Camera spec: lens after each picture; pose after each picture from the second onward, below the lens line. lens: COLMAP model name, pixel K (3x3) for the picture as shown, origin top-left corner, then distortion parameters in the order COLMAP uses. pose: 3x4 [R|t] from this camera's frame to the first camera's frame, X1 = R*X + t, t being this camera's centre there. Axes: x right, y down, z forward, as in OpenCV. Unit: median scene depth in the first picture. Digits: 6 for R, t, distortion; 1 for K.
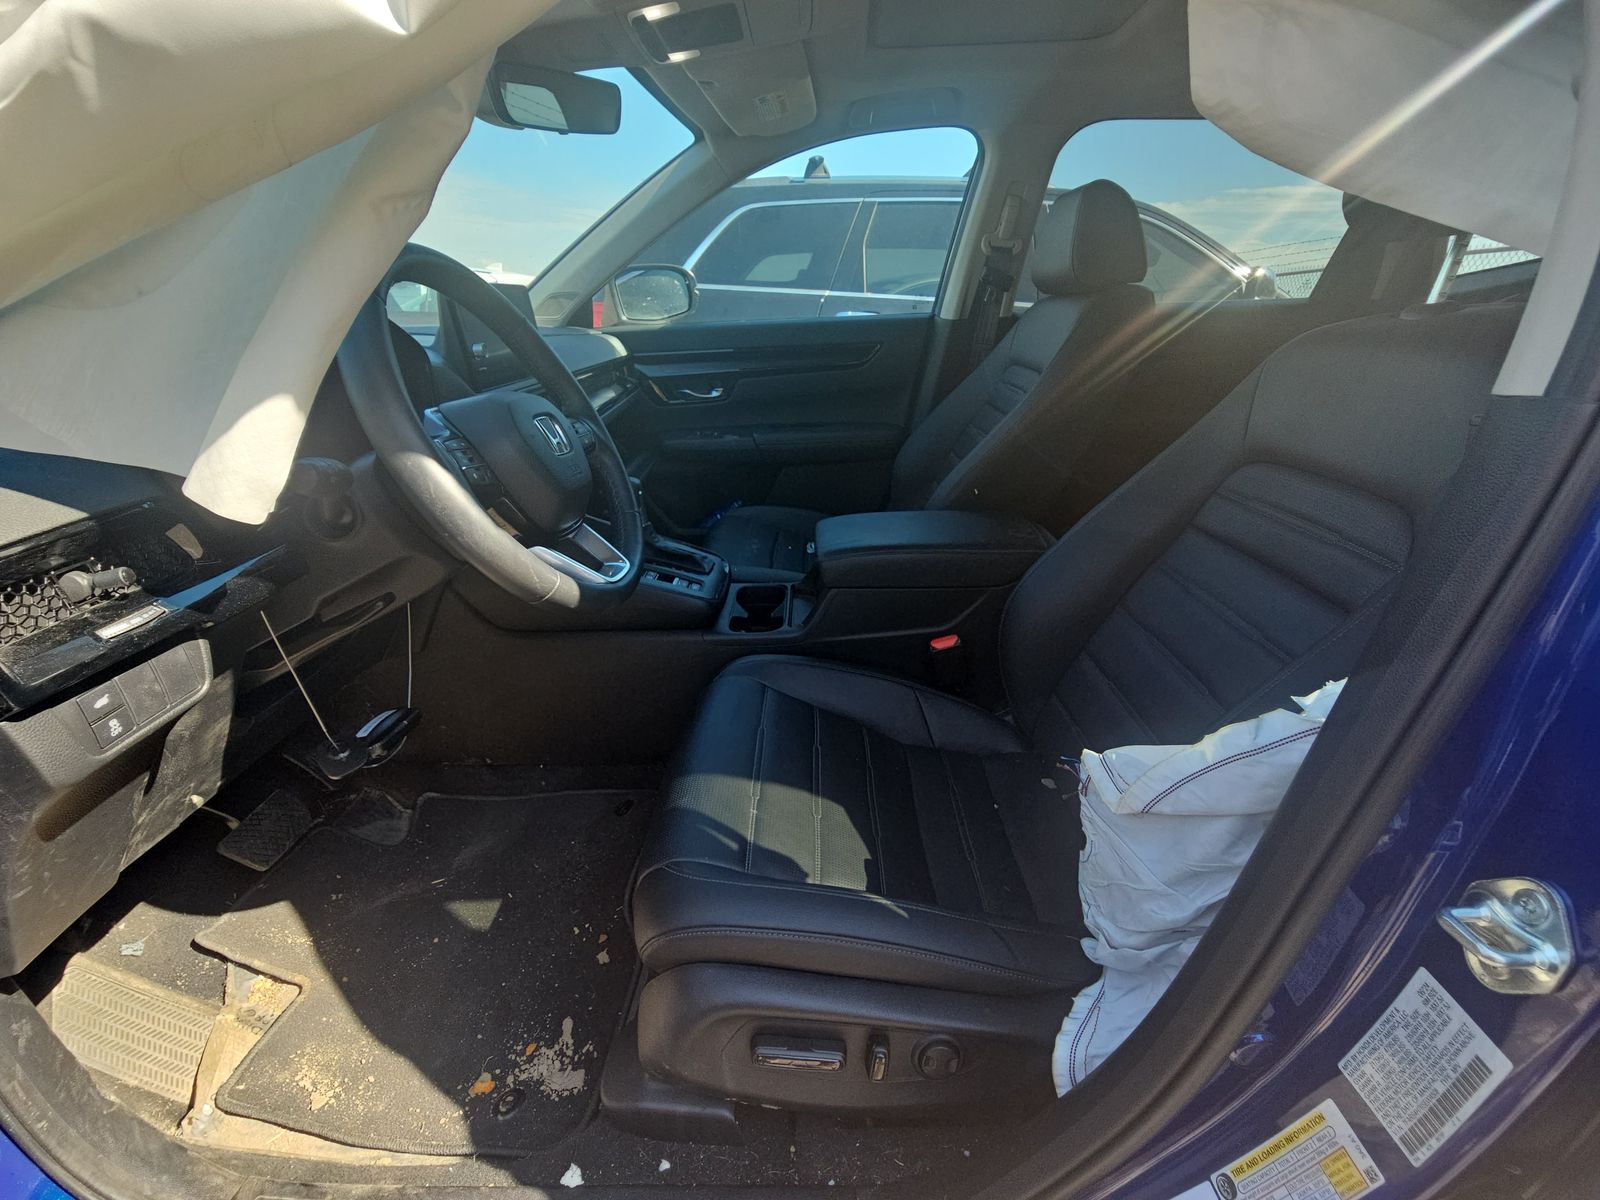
lens RADIAL K [[645.5, 0, 809.6], [0, 645.5, 594.3], [0, 0, 1]] dist [0.016044, -0.014090]
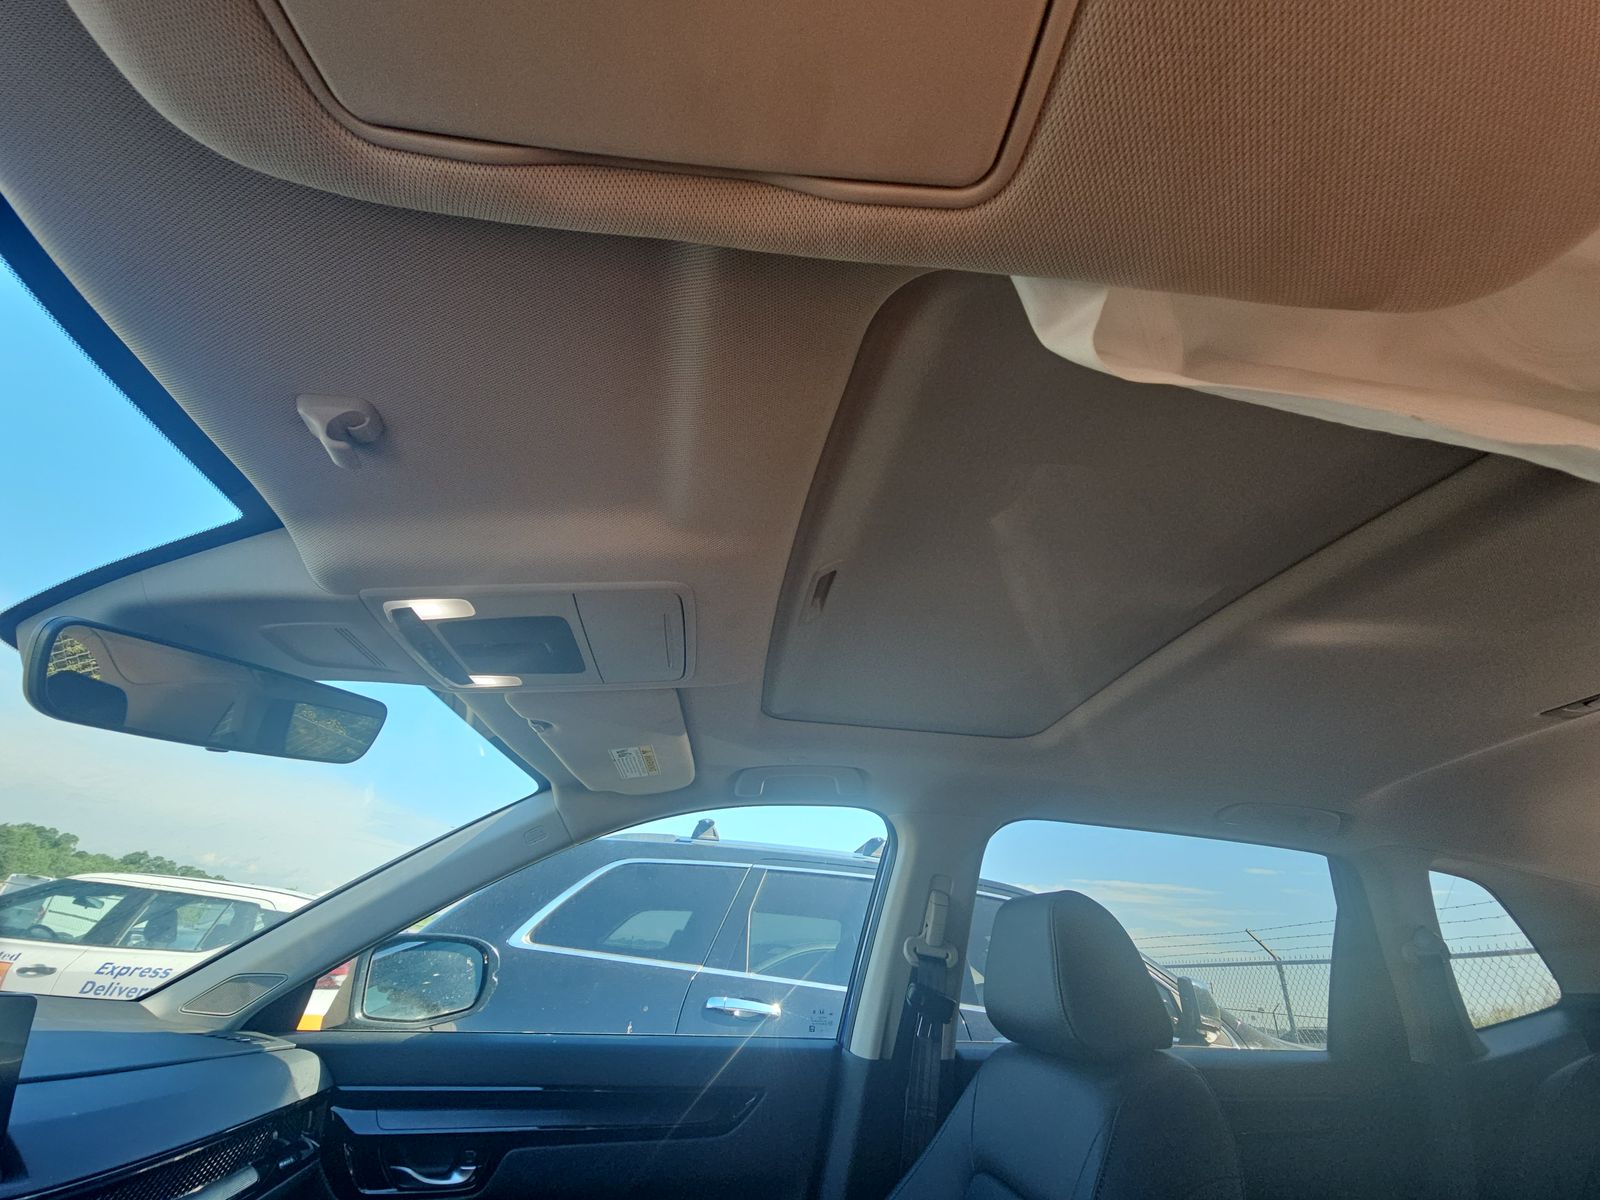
lens RADIAL K [[645.5, 0, 809.6], [0, 645.5, 594.3], [0, 0, 1]] dist [0.016044, -0.014090]
pose [[0.985510, 0.133827, 0.104213, 0.030202], [0.003908, 0.596322, -0.802736, -0.187279], [-0.169572, 0.791512, 0.587158, 0.263834]]
